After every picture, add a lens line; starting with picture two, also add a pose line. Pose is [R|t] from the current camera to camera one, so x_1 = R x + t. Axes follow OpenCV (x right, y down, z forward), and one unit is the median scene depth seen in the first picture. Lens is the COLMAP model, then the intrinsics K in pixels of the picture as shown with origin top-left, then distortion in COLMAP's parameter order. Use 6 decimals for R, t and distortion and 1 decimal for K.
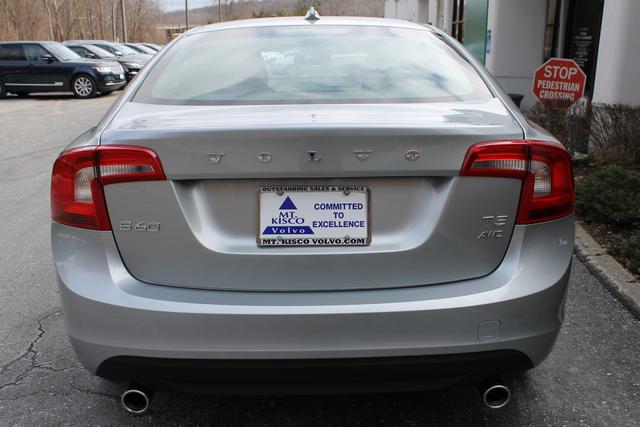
lens RADIAL K [[589.6, 0, 320.0], [0, 589.6, 213.5], [0, 0, 1]] dist [-0.015643, -0.005815]
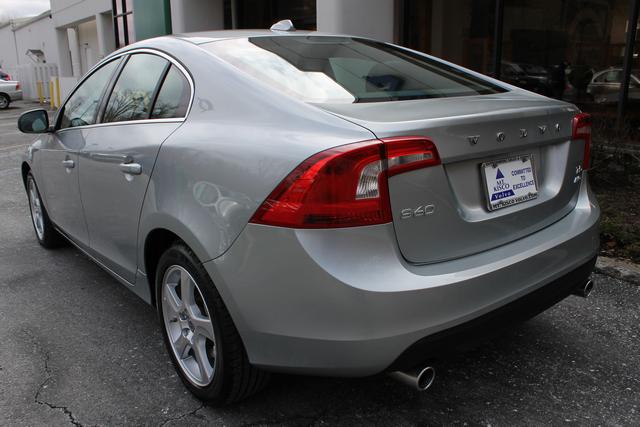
lens RADIAL K [[537.7, 0, 320.0], [0, 537.7, 213.5], [0, 0, 1]] dist [-0.128432, 0.003753]
pose [[0.766027, -0.160554, 0.622435, -1.052272], [0.179414, 0.983226, 0.032814, -0.038911], [-0.617263, 0.086537, 0.781983, 0.367386]]
